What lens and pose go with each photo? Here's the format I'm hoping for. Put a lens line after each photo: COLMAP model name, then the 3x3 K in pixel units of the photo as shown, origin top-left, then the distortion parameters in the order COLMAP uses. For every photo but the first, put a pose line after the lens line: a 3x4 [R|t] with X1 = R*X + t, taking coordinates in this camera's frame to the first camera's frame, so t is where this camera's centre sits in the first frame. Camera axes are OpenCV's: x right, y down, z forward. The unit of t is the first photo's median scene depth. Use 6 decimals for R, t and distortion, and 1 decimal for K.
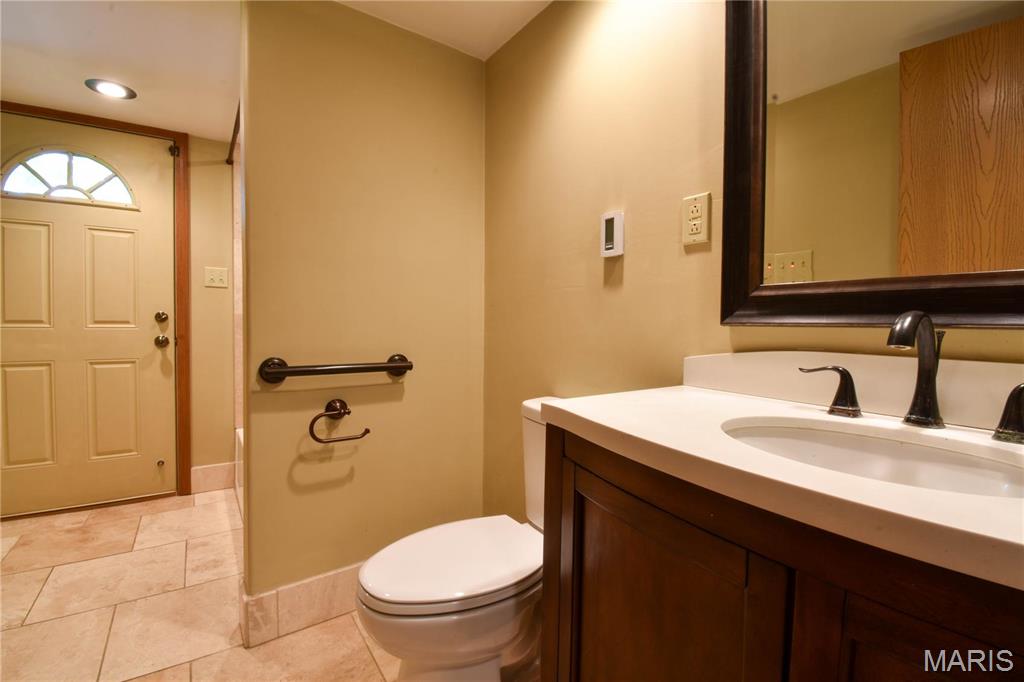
lens RADIAL K [[459.3, 0, 512.4], [0, 459.3, 337.4], [0, 0, 1]] dist [0.012463, -0.021848]
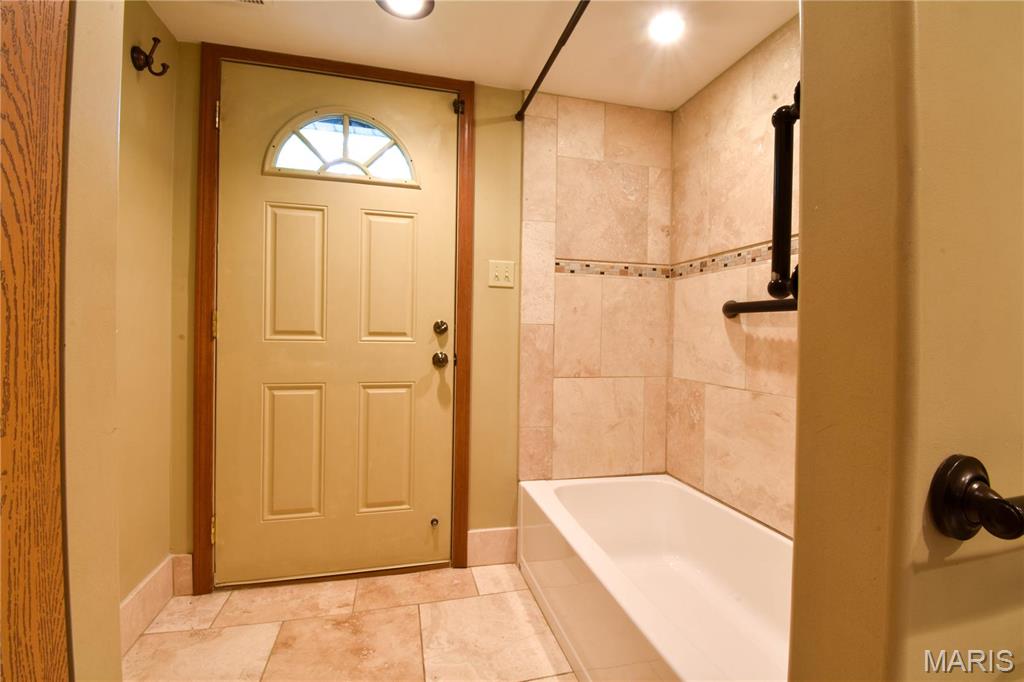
lens RADIAL K [[459.3, 0, 512.4], [0, 459.3, 337.4], [0, 0, 1]] dist [0.012463, -0.021848]
pose [[0.935618, 0.008010, -0.352922, -0.399028], [-0.016763, 0.999623, -0.021750, -0.013775], [0.352615, 0.026266, 0.935400, 0.346378]]
